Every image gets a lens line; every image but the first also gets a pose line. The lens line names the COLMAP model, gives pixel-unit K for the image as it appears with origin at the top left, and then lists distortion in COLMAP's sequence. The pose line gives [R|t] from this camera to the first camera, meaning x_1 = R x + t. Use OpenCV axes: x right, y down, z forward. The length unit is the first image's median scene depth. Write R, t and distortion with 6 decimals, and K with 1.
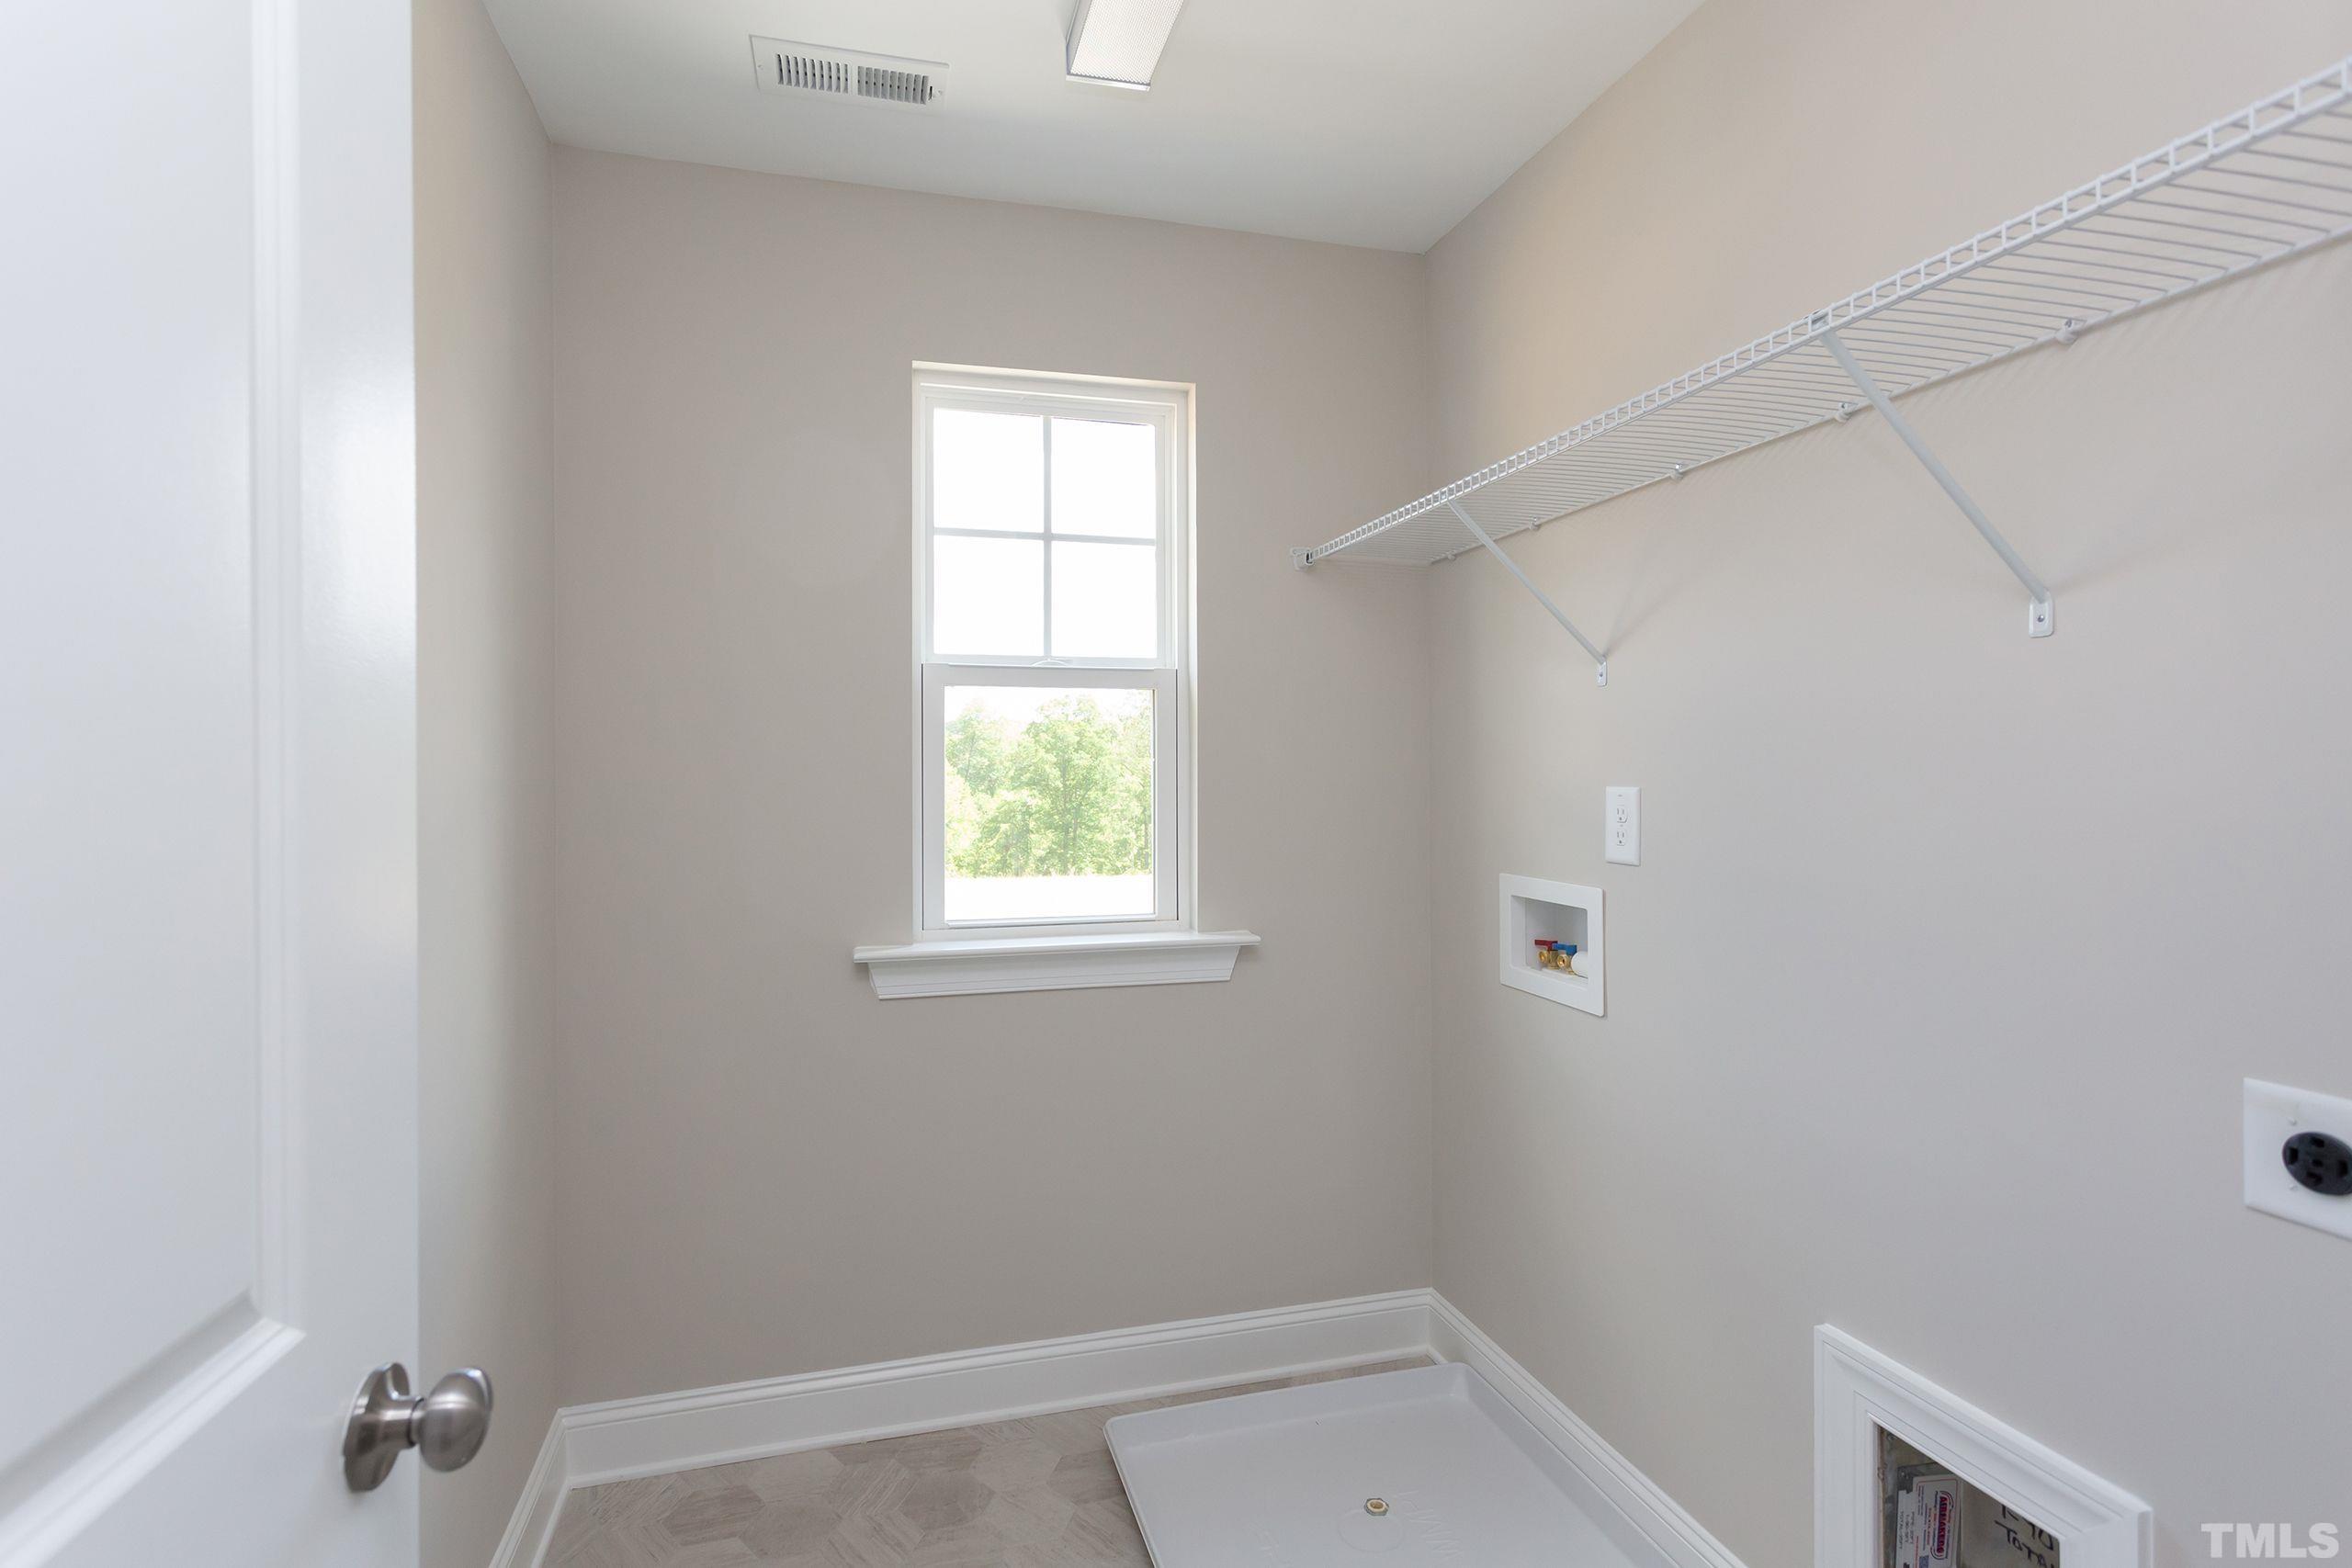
lens RADIAL K [[1130.6, 0, 1171.1], [0, 1130.6, 769.2], [0, 0, 1]] dist [0.003905, 0.000881]
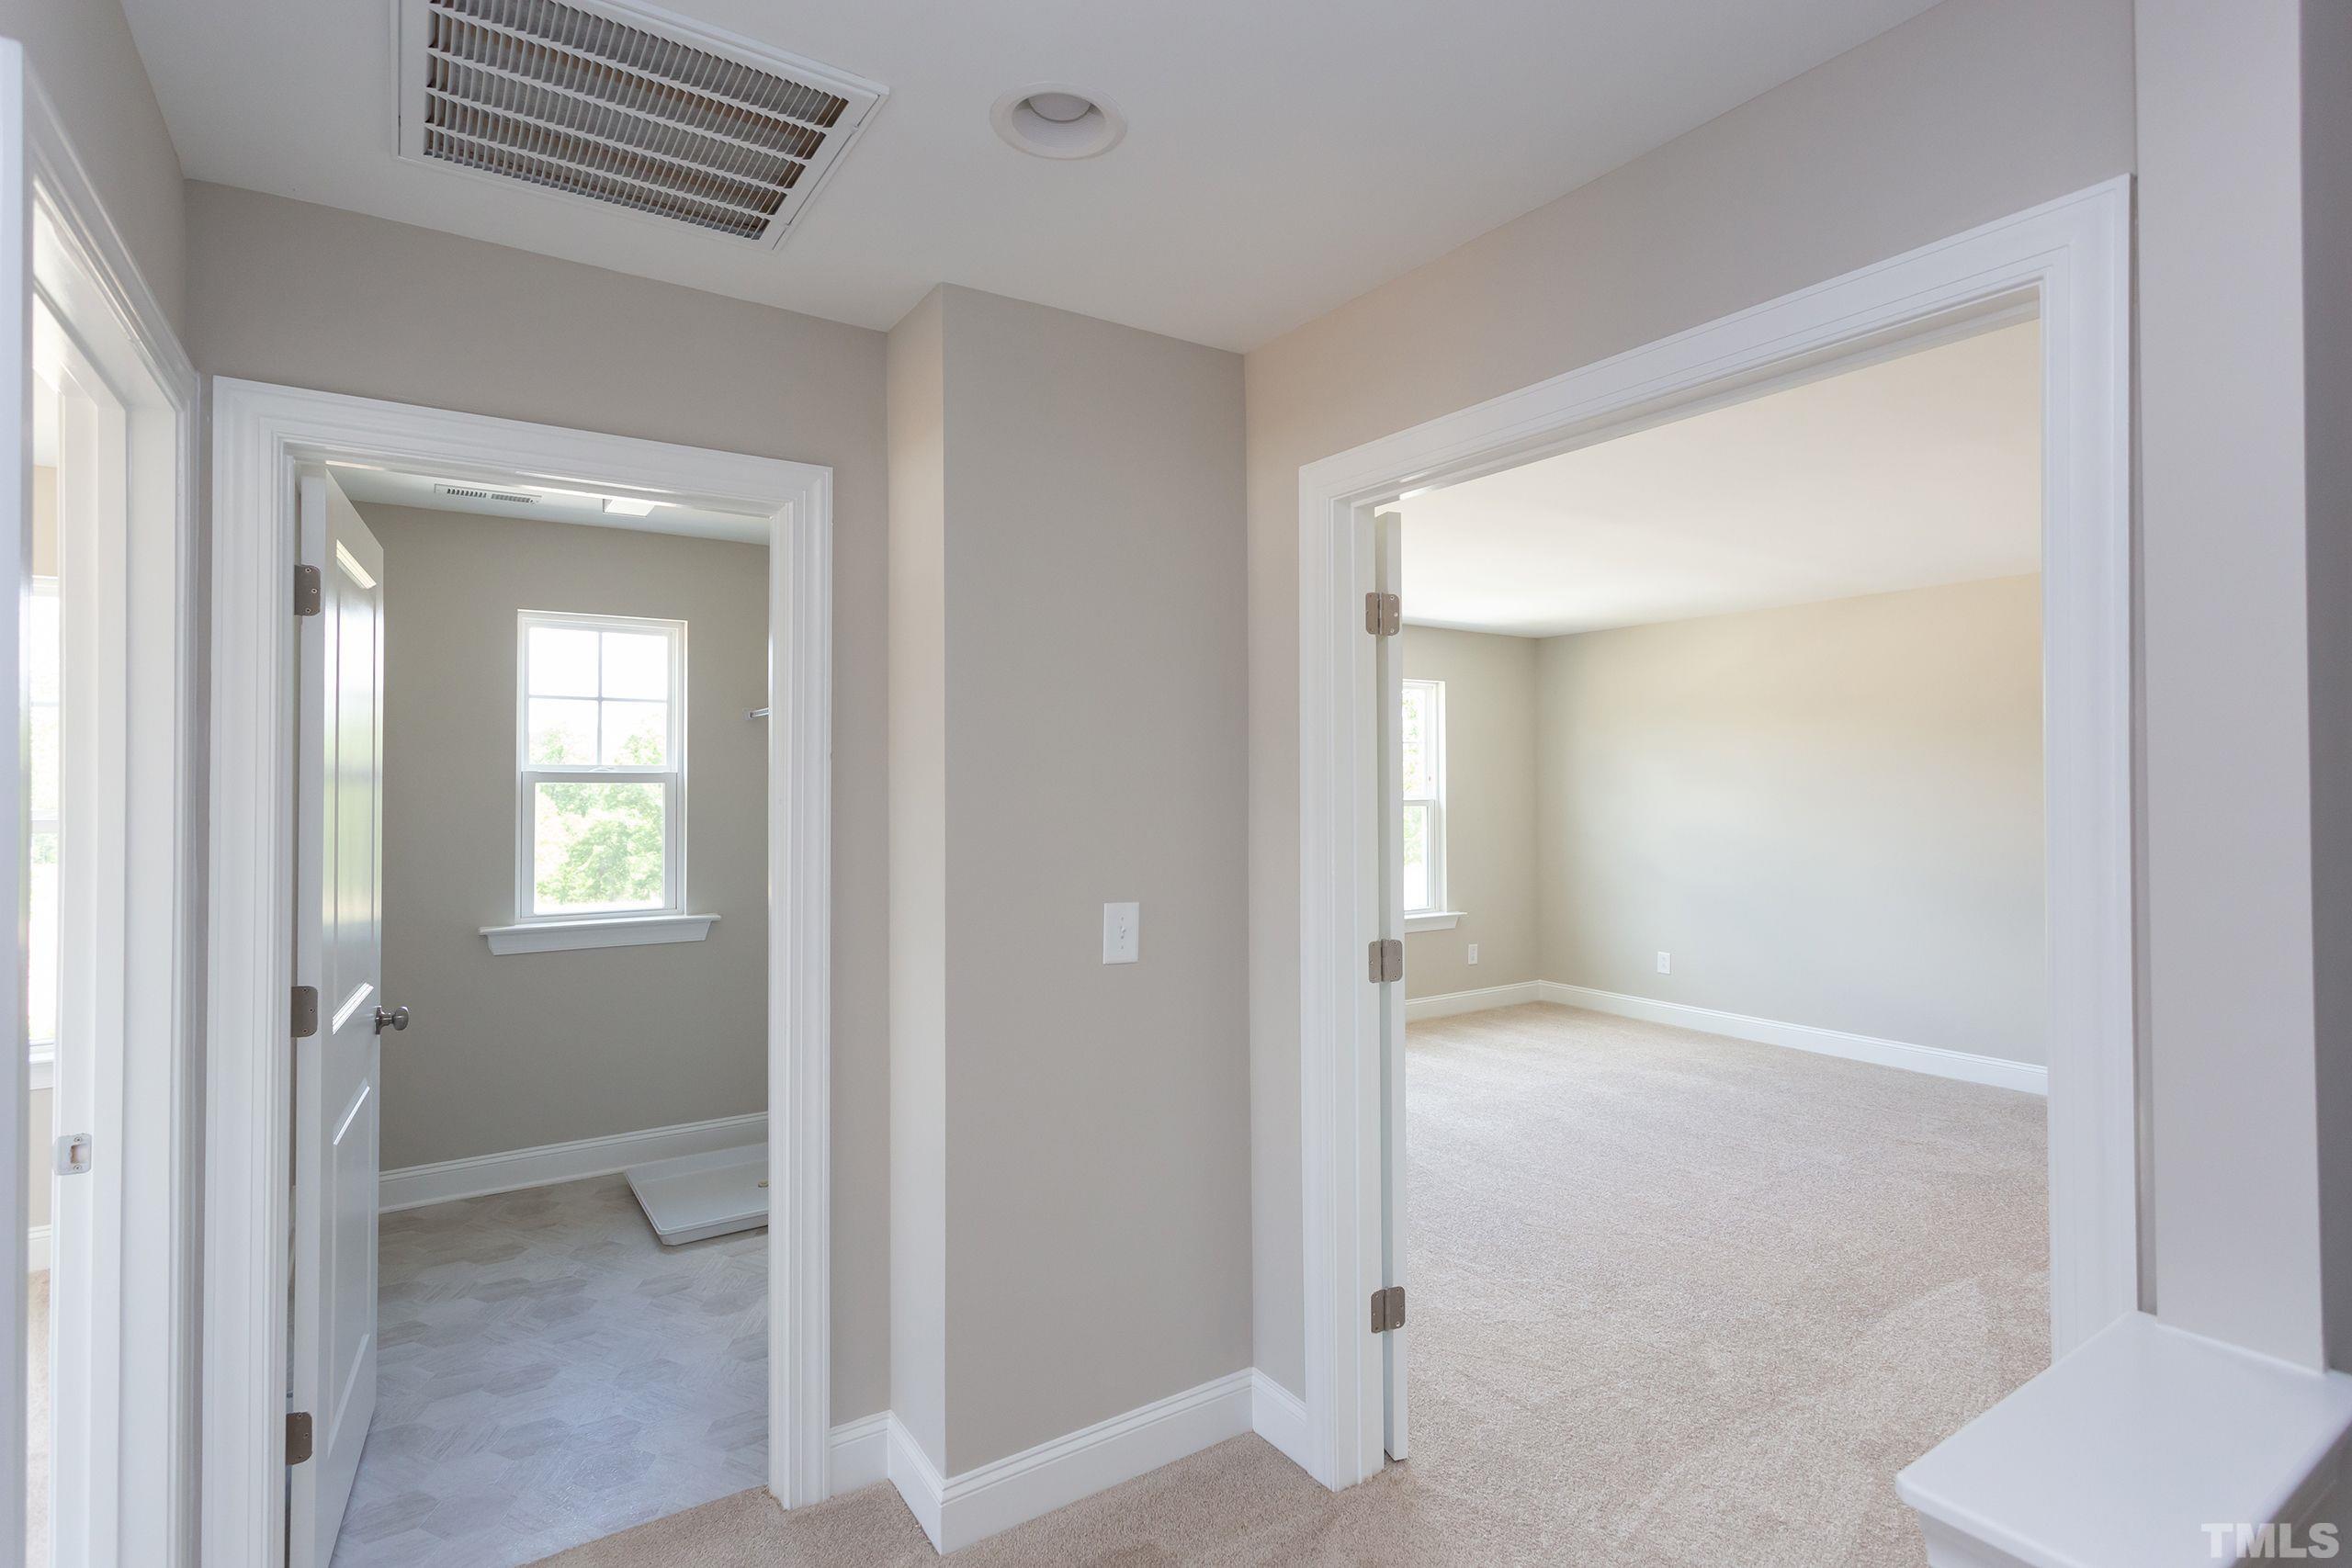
lens RADIAL K [[1130.6, 0, 1171.1], [0, 1130.6, 769.2], [0, 0, 1]] dist [0.003905, 0.000881]
pose [[0.948912, 0.005503, 0.315492, 0.176178], [-0.001103, 0.999900, -0.014123, -0.064614], [-0.315538, 0.013053, 0.948823, -0.943765]]
